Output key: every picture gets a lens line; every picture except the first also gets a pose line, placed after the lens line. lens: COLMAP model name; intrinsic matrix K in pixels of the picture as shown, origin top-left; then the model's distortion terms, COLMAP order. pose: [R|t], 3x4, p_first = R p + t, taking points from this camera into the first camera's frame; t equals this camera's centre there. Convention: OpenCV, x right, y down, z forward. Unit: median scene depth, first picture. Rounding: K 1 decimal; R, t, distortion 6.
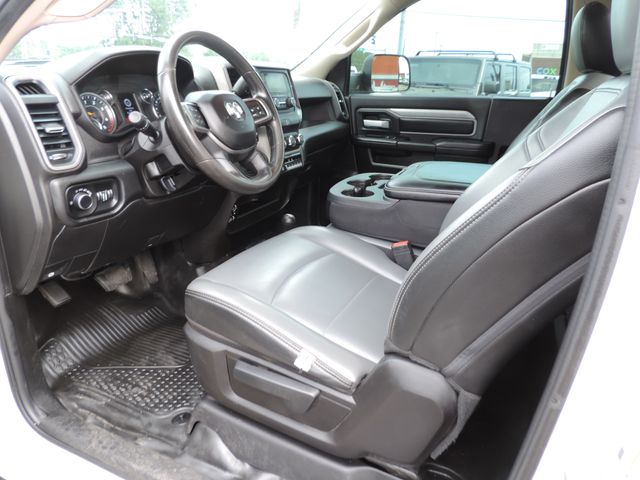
lens RADIAL K [[449.8, 0, 320.0], [0, 449.8, 240.0], [0, 0, 1]] dist [-0.026887, 0.002505]
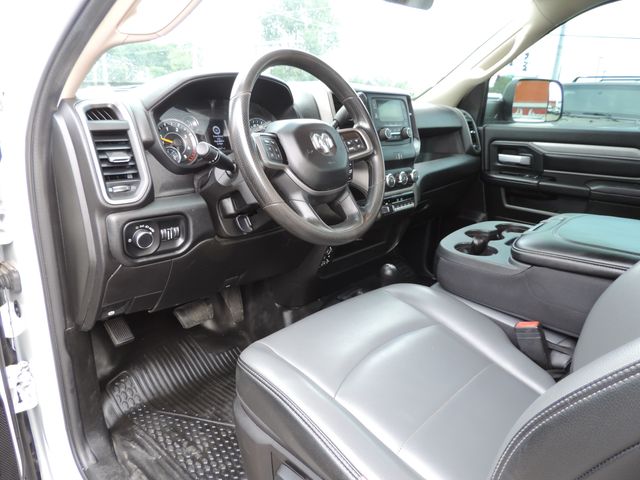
lens RADIAL K [[453.4, 0, 320.0], [0, 453.4, 240.0], [0, 0, 1]] dist [-0.022620, 0.000434]
pose [[0.957382, 0.087733, -0.275179, 0.041656], [-0.103100, 0.993790, -0.041853, -0.063333], [0.269798, 0.068440, 0.960482, 0.173785]]
